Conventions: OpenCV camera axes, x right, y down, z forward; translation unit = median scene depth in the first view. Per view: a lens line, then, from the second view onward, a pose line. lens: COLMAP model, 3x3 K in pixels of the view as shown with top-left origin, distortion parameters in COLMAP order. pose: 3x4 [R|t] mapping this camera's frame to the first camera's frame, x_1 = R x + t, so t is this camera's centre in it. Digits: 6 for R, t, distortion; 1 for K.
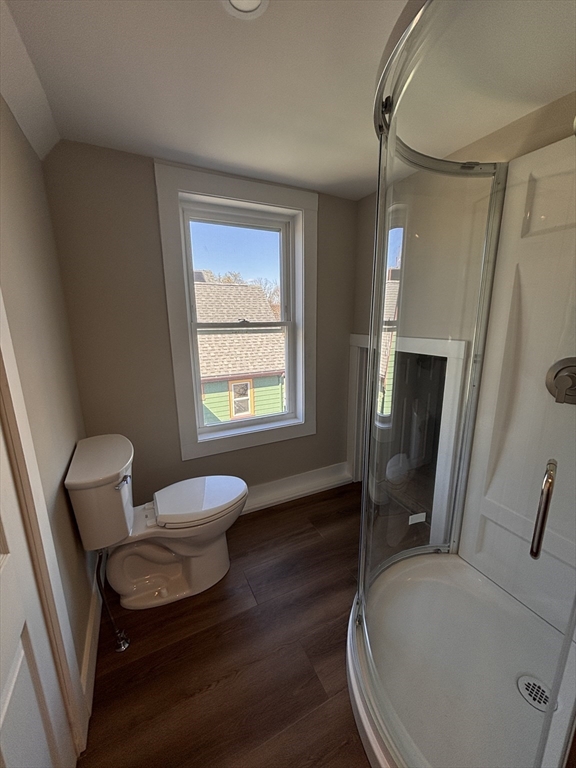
lens RADIAL K [[304.4, 0, 291.1], [0, 304.4, 380.7], [0, 0, 1]] dist [-0.000650, -0.000050]
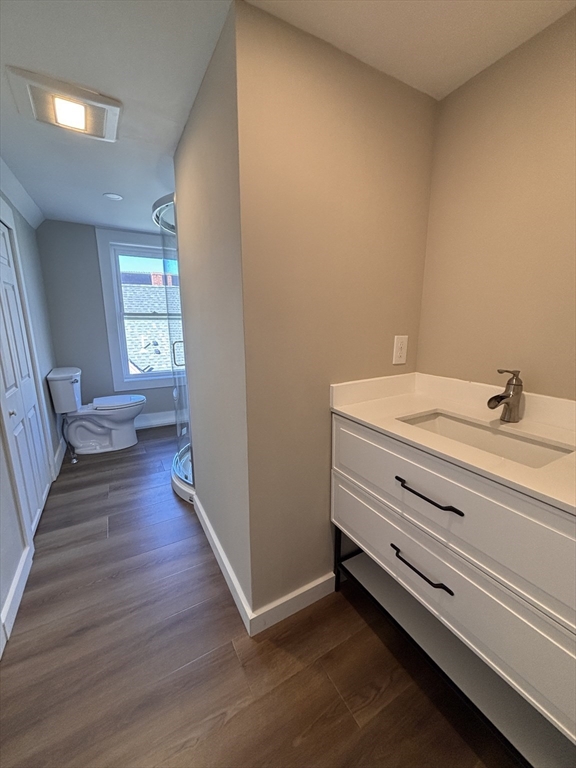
lens RADIAL K [[312.9, 0, 288.0], [0, 312.9, 384.0], [0, 0, 1]] dist [-0.002773, -0.000226]
pose [[0.998821, -0.005783, 0.048192, 0.704985], [0.006328, 0.999918, -0.011175, 0.316411], [-0.048124, 0.011467, 0.998776, -1.064543]]
